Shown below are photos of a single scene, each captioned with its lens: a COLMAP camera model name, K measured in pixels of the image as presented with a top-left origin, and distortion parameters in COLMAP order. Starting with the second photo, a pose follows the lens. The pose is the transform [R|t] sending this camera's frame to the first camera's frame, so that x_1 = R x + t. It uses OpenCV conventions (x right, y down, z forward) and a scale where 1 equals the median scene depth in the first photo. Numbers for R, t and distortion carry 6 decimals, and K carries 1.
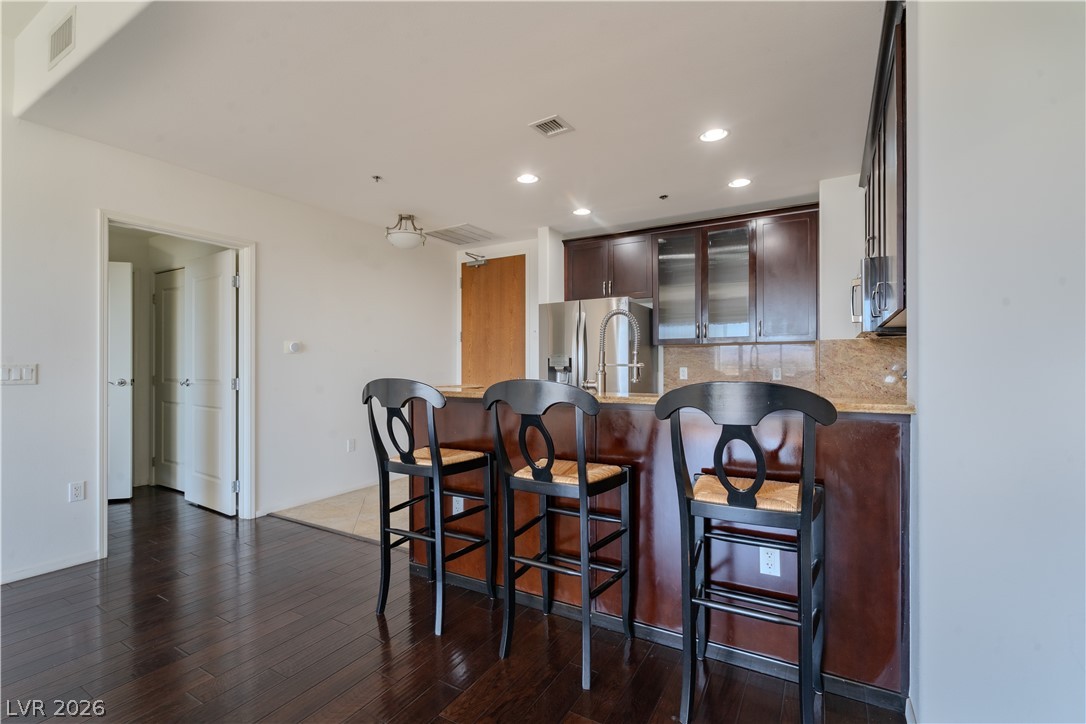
lens RADIAL K [[490.5, 0, 531.6], [0, 490.5, 364.4], [0, 0, 1]] dist [-0.003942, -0.000158]
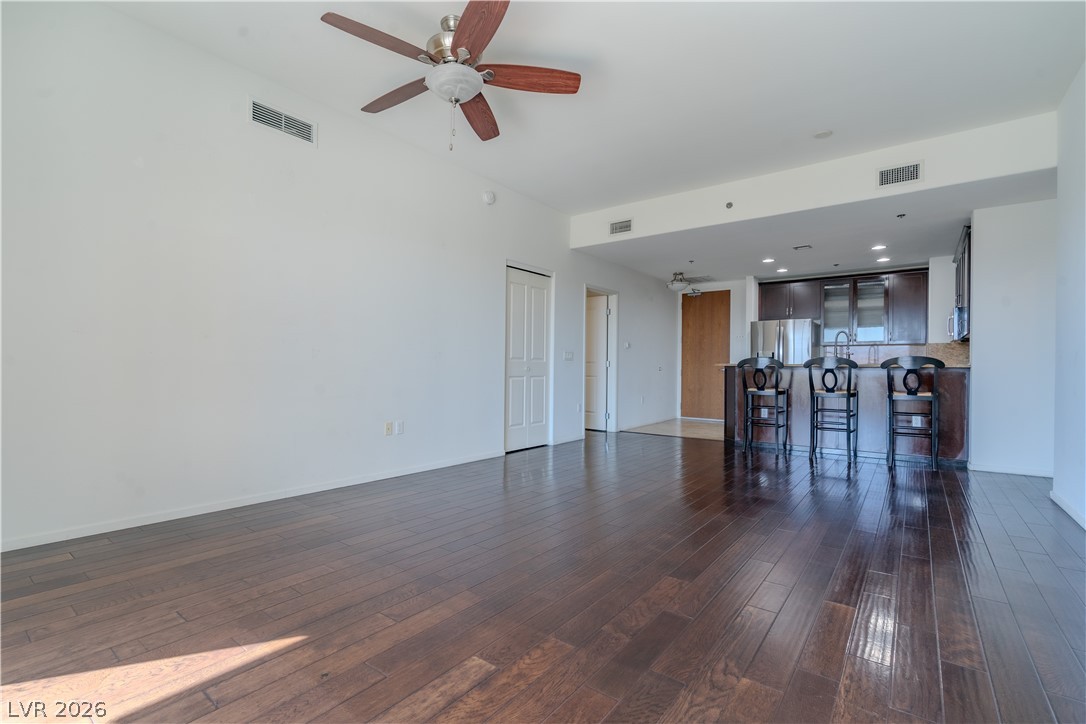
lens RADIAL K [[490.5, 0, 531.6], [0, 490.5, 364.4], [0, 0, 1]] dist [-0.003942, -0.000158]
pose [[0.992577, 0.010172, -0.121194, -0.614896], [-0.010175, 0.999948, 0.000589, 0.040362], [0.121194, 0.000649, 0.992629, -0.923828]]
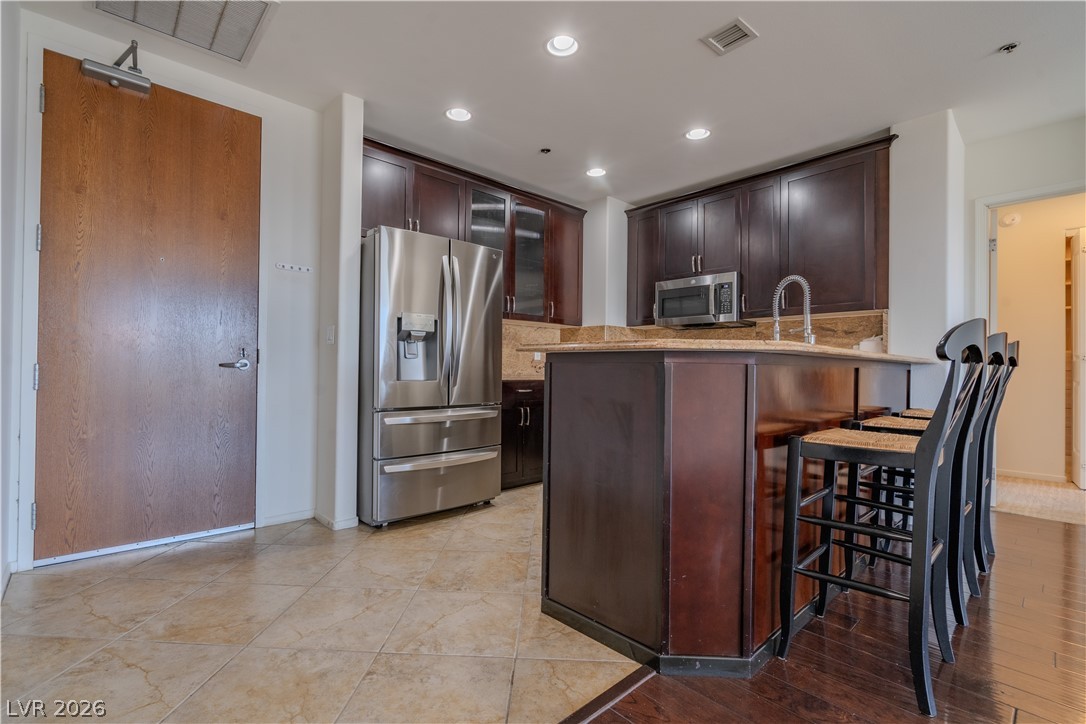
lens RADIAL K [[491.2, 0, 541.4], [0, 491.2, 367.8], [0, 0, 1]] dist [0.007275, -0.000173]
pose [[0.278420, 0.005909, 0.960441, -0.572969], [-0.018117, 0.999835, -0.000899, 0.052644], [-0.960288, -0.017150, 0.278481, 0.725708]]
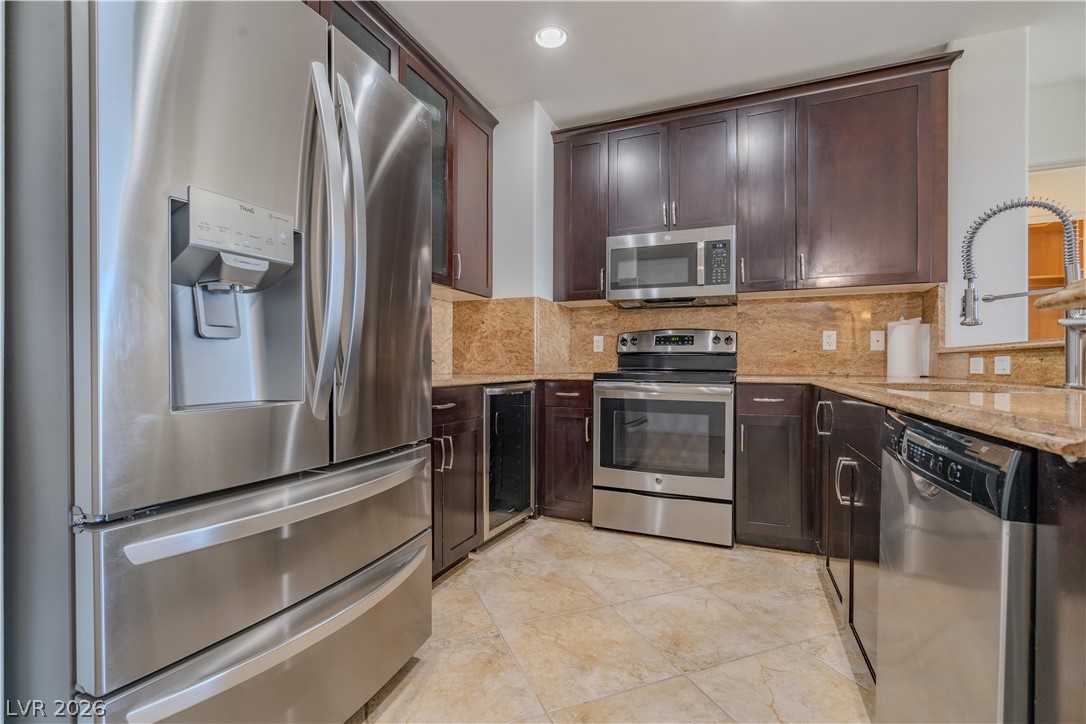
lens RADIAL K [[491.2, 0, 541.4], [0, 491.2, 367.8], [0, 0, 1]] dist [0.007275, -0.000173]
pose [[-0.143142, -0.009010, 0.989661, -0.197594], [-0.008547, 0.999933, 0.007867, 0.052463], [-0.989665, -0.007333, -0.143210, 0.986756]]
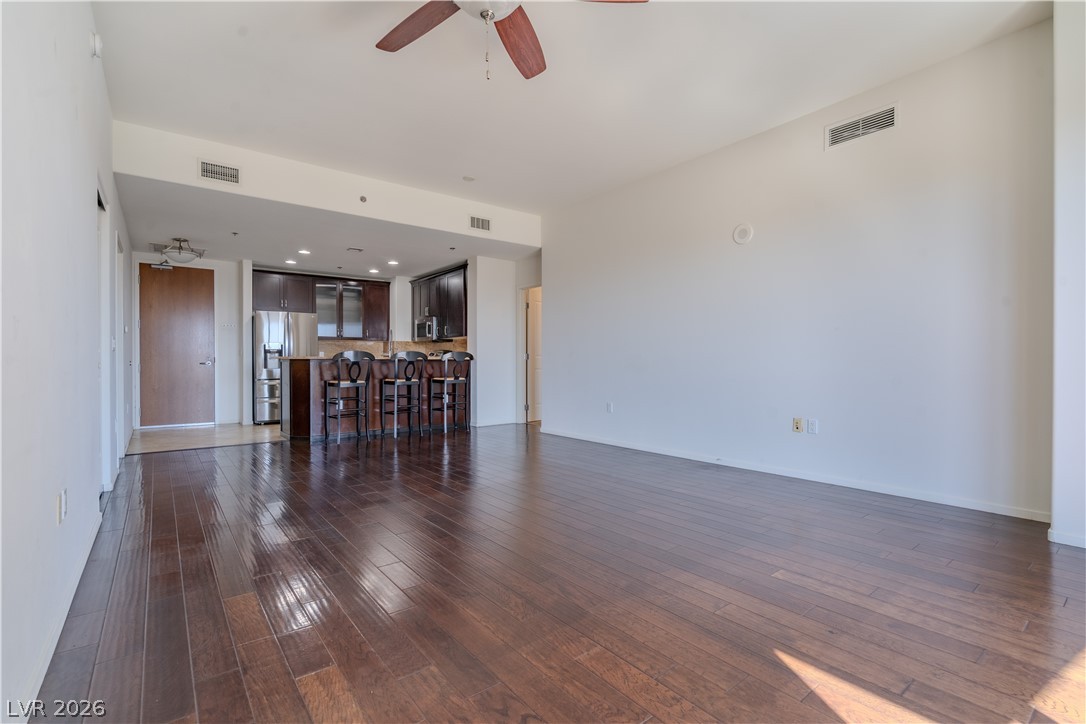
lens RADIAL K [[491.2, 0, 541.4], [0, 491.2, 367.8], [0, 0, 1]] dist [0.007275, -0.000173]
pose [[0.354549, -0.011720, 0.934964, -1.303966], [-0.003786, 0.999895, 0.013969, 0.041271], [-0.935030, -0.008493, 0.354468, -0.488480]]
